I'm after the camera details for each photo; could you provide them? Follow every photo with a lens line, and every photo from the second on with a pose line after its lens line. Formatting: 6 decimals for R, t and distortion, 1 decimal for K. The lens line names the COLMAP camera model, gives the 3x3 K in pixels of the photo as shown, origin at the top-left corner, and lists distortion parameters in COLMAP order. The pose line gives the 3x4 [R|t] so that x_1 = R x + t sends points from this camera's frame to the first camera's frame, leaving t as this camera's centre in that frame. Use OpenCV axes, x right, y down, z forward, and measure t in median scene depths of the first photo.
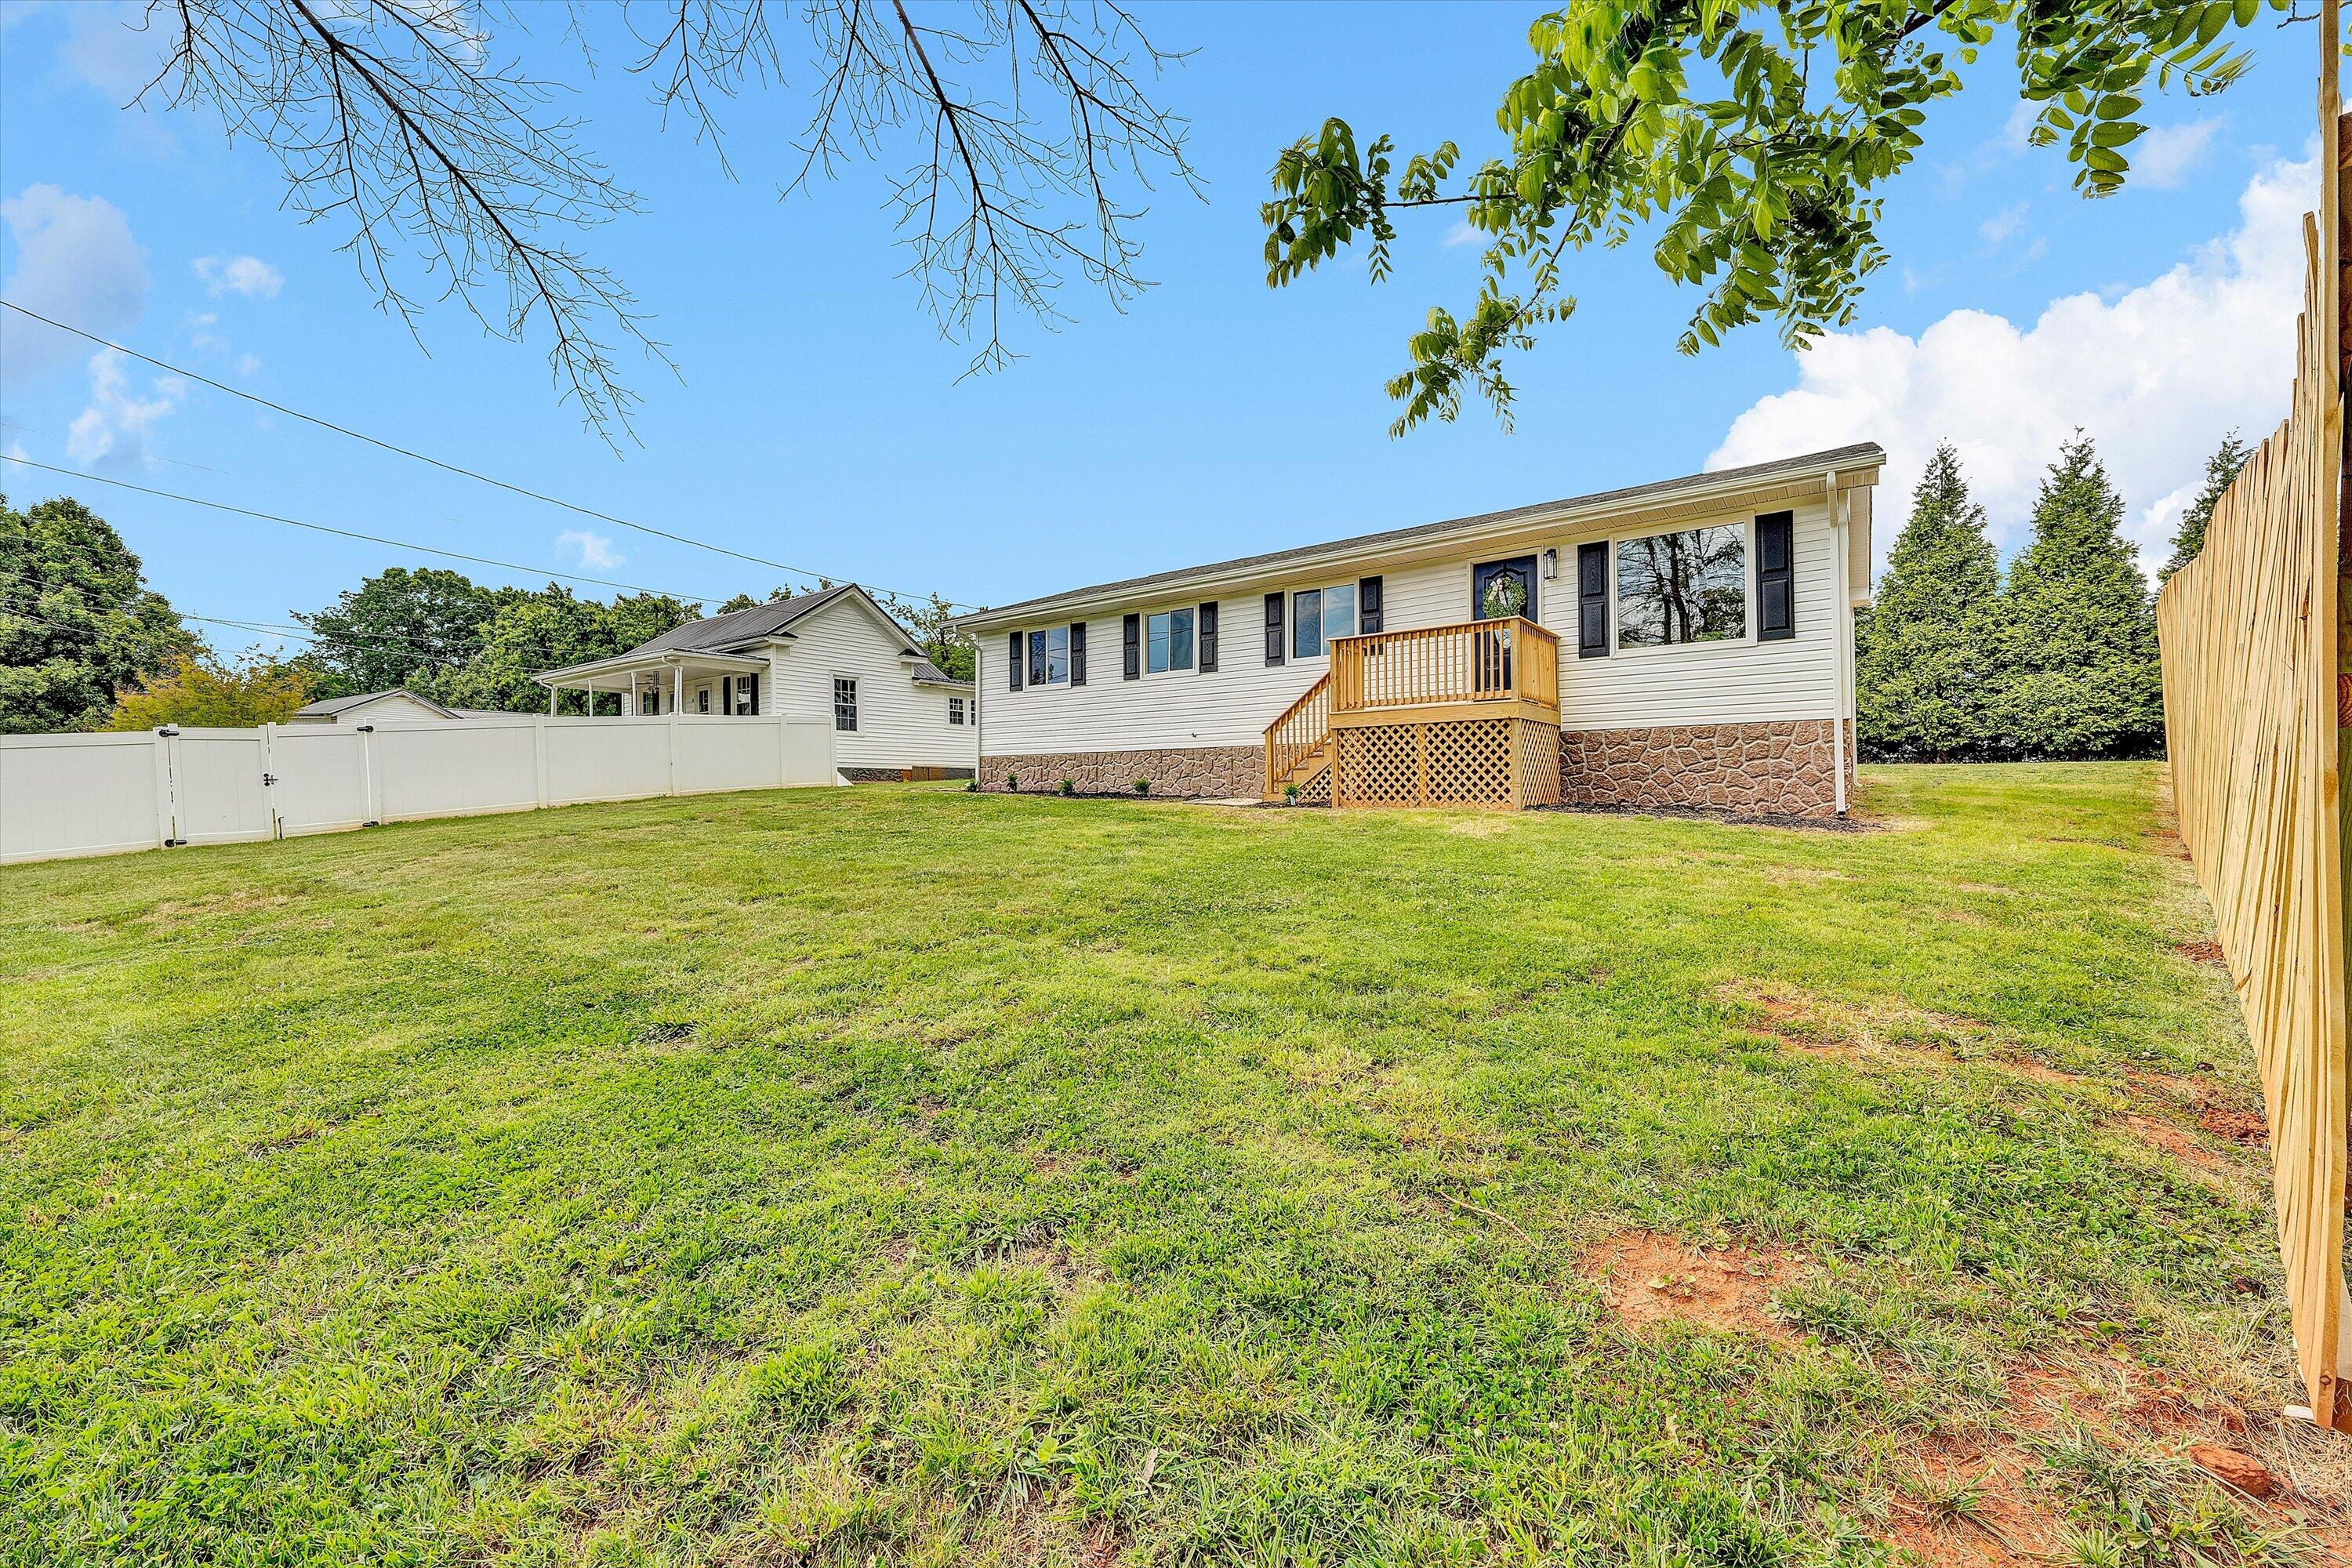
lens RADIAL K [[1019.4, 0, 1176.0], [0, 1019.4, 784.0], [0, 0, 1]] dist [-0.002497, 0.000053]
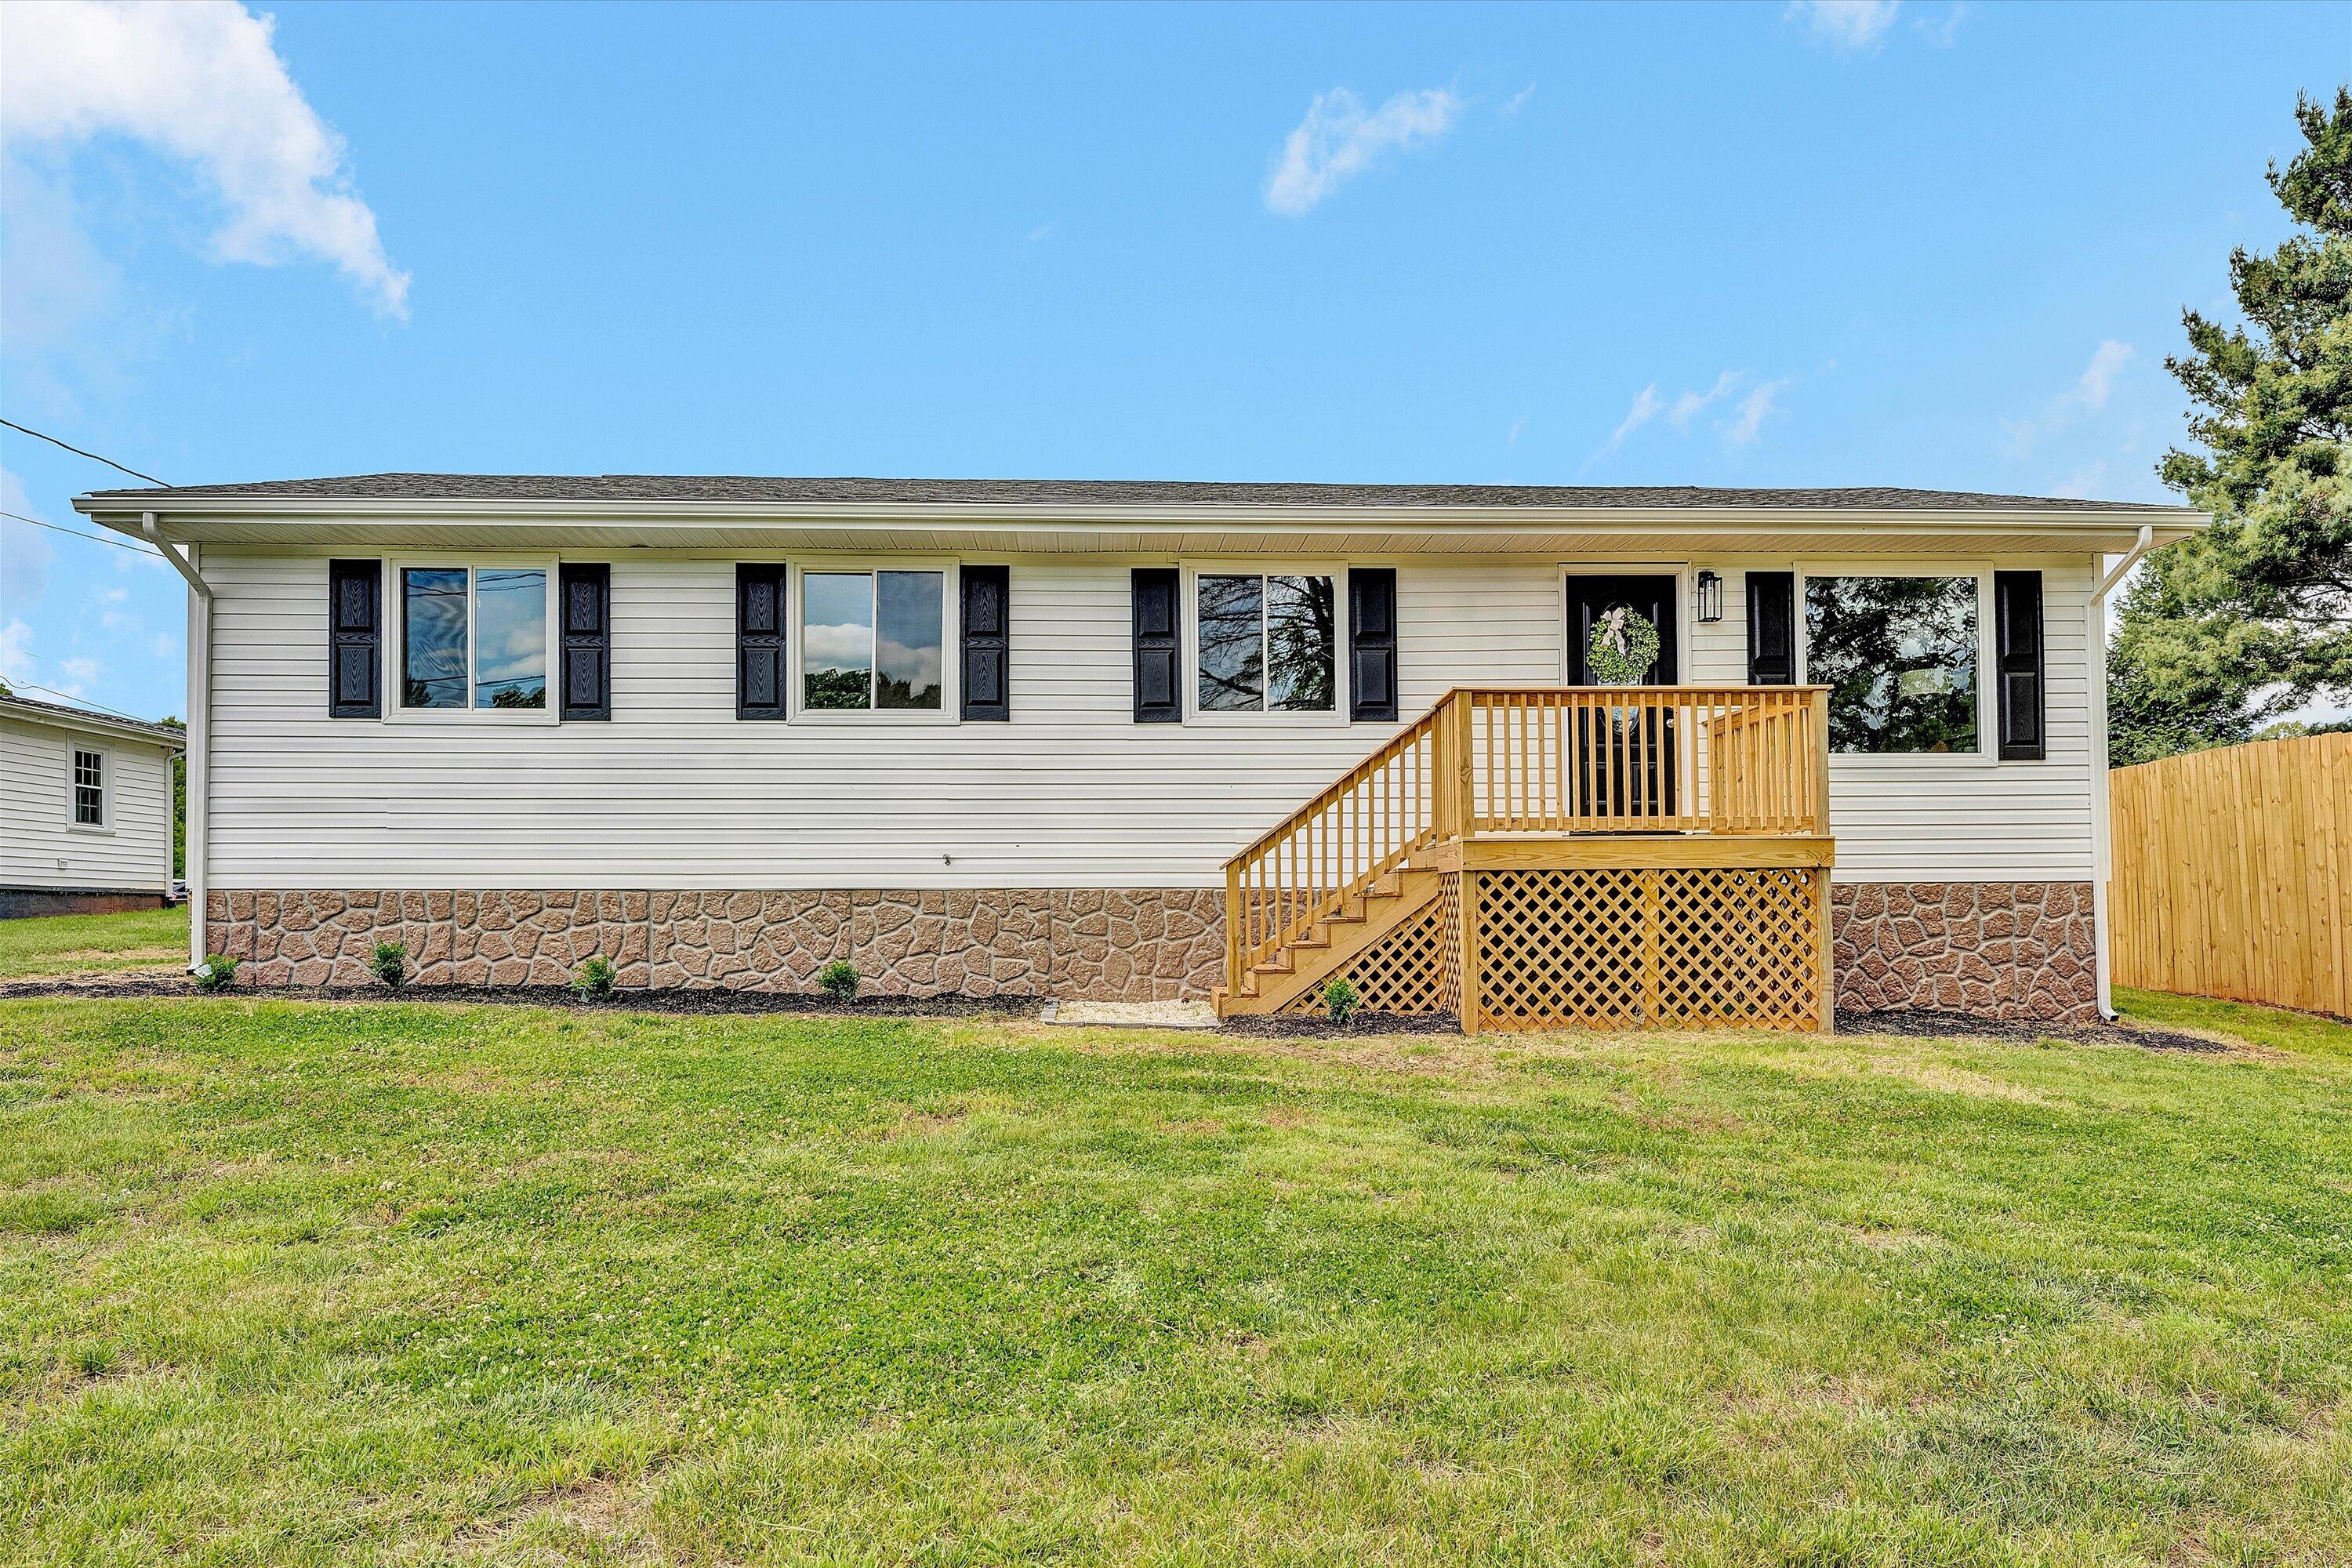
lens RADIAL K [[1444.1, 0, 1179.5], [0, 1444.1, 920.9], [0, 0, 1]] dist [0.024421, 0.000093]
pose [[0.745308, -0.000360, 0.666720, -0.399449], [-0.008471, 0.999914, 0.010009, -0.034724], [-0.666667, -0.013107, 0.745241, 0.560340]]
